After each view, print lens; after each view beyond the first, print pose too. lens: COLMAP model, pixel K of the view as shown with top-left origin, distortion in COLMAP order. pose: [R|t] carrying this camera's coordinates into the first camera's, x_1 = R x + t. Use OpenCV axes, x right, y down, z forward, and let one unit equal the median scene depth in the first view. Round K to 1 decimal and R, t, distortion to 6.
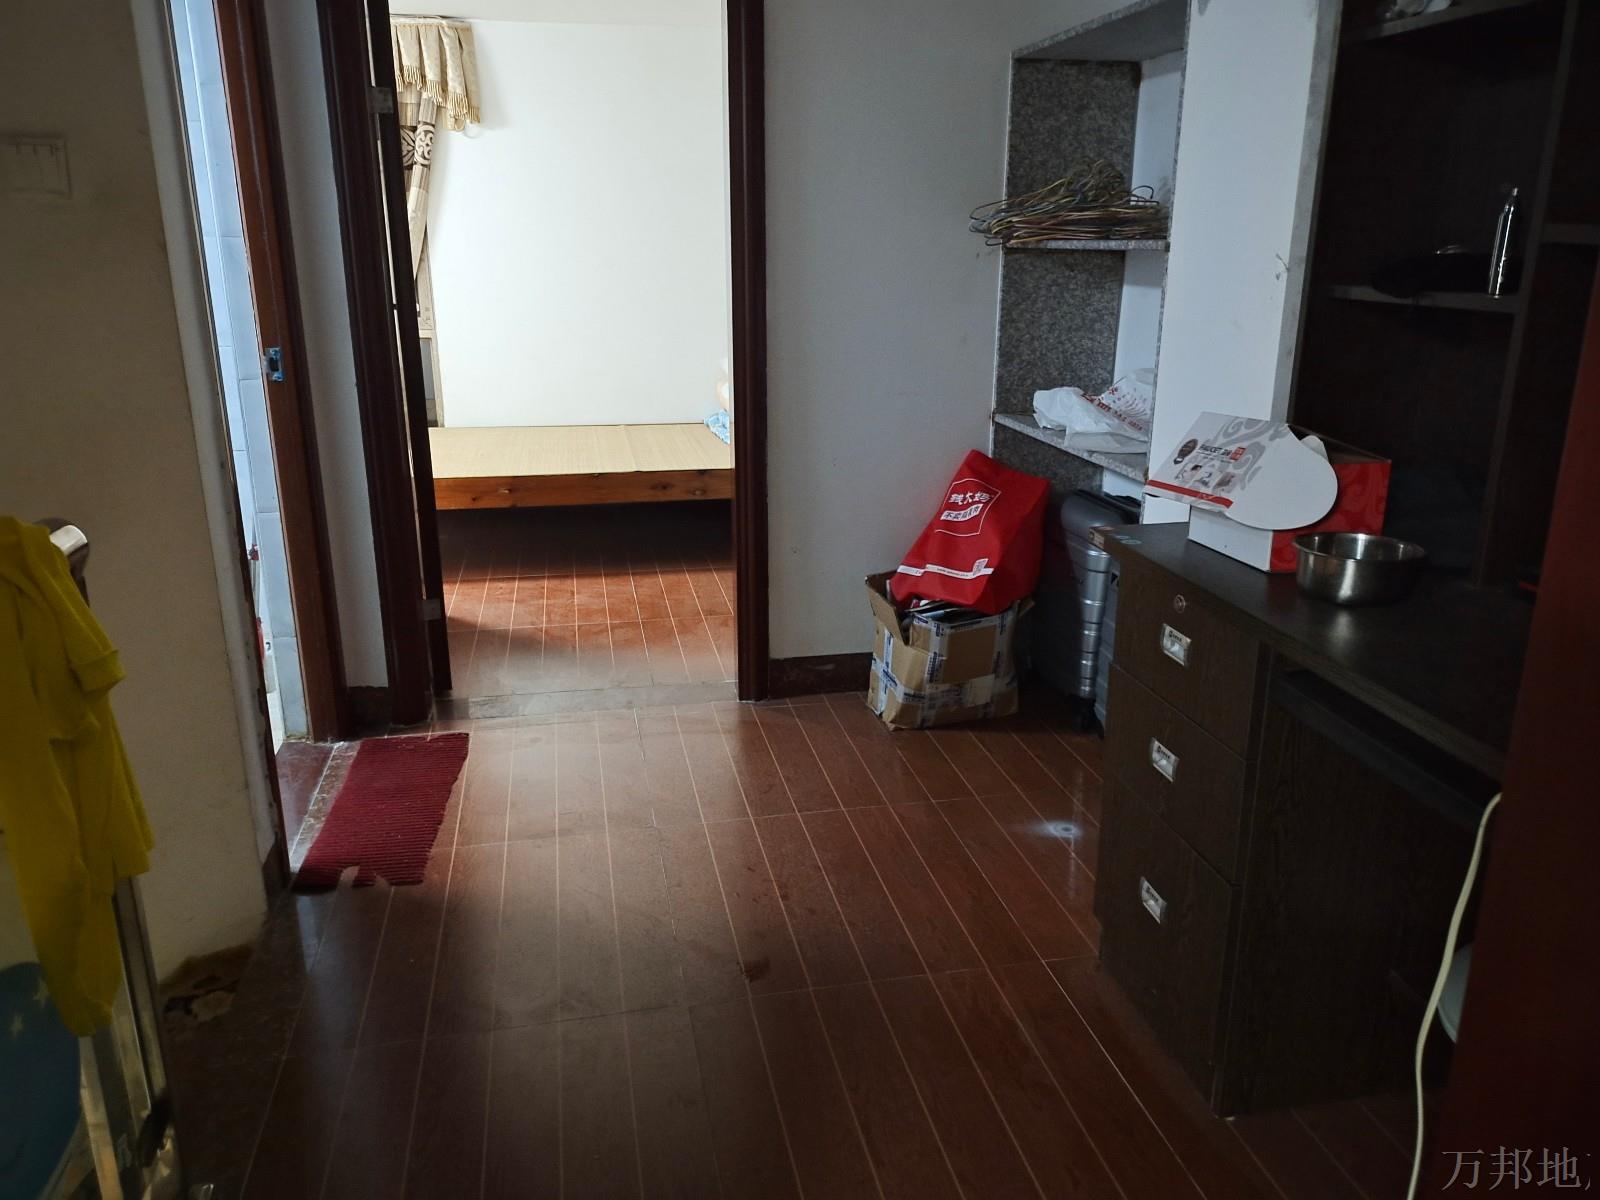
lens RADIAL K [[1195.5, 0, 805.6], [0, 1195.5, 602.9], [0, 0, 1]] dist [0.054714, 0.000179]
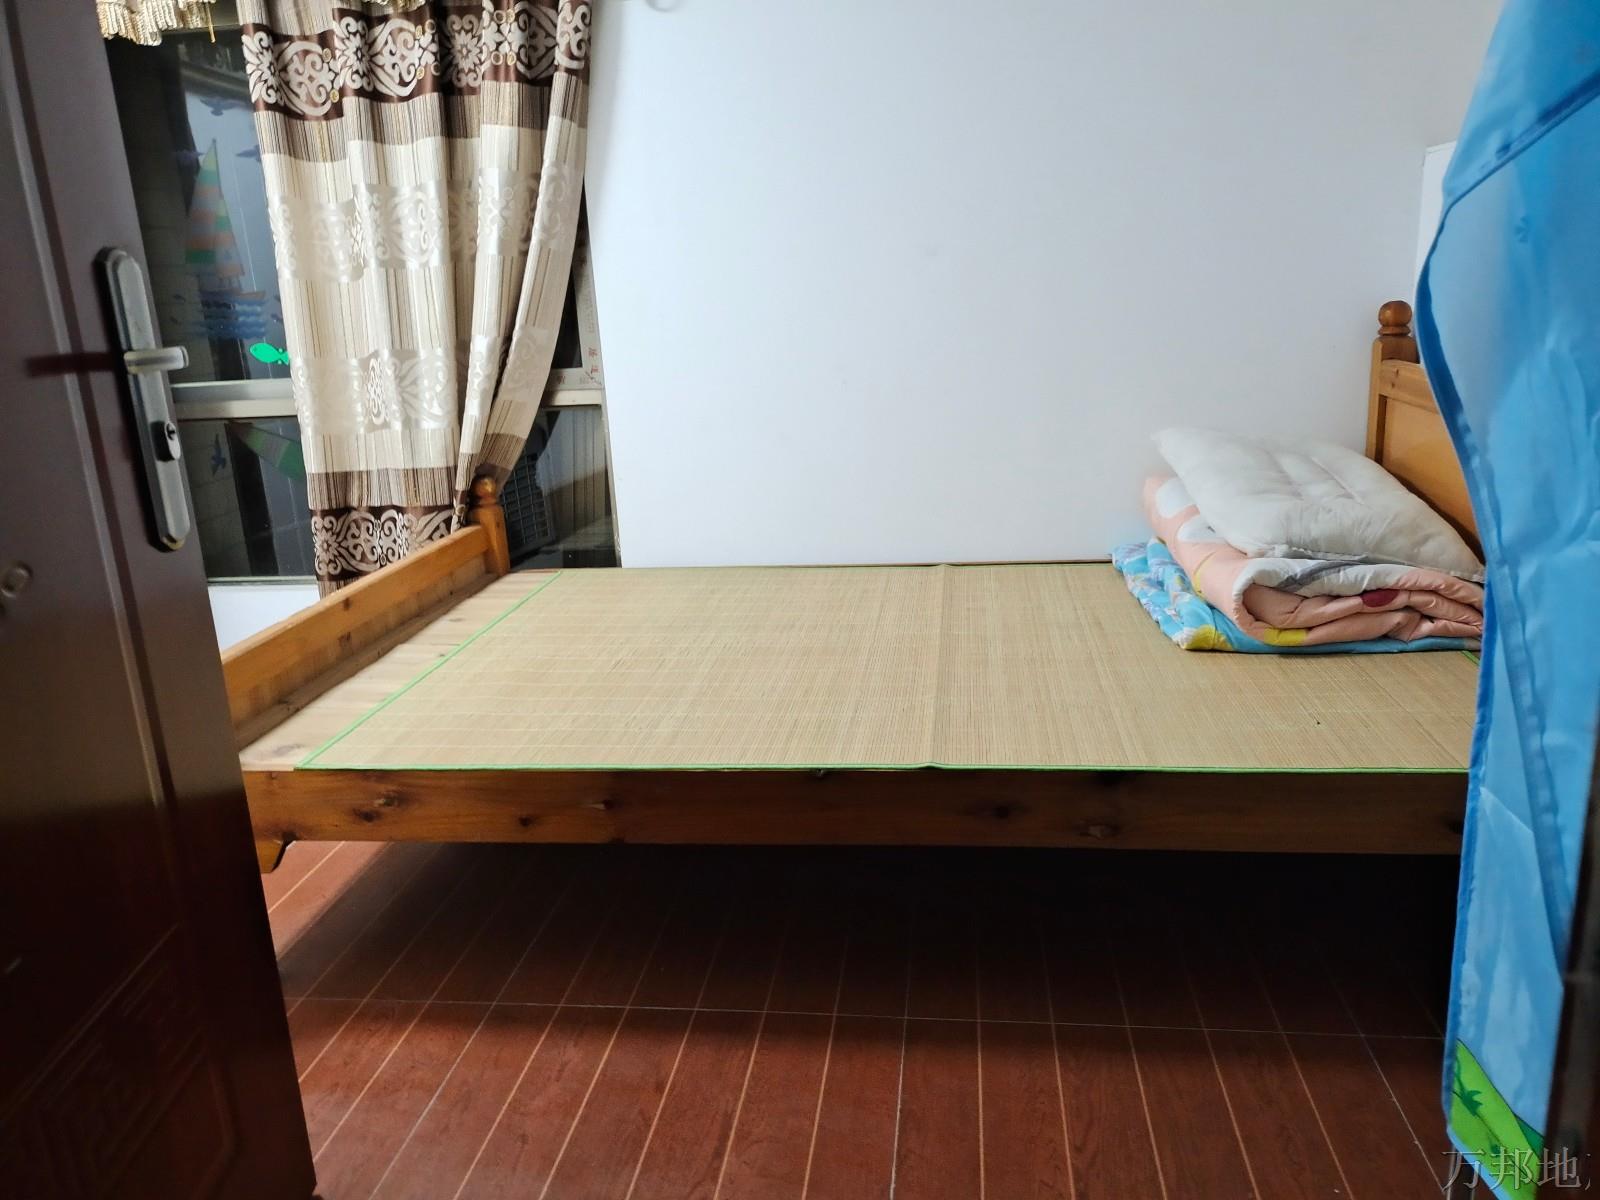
lens RADIAL K [[1195.5, 0, 796.8], [0, 1195.5, 603.6], [0, 0, 1]] dist [0.054714, 0.000179]
pose [[0.945426, 0.034584, -0.323995, -0.060368], [-0.041925, 0.998997, -0.015704, -0.151638], [0.323127, 0.028430, 0.945928, 0.626791]]
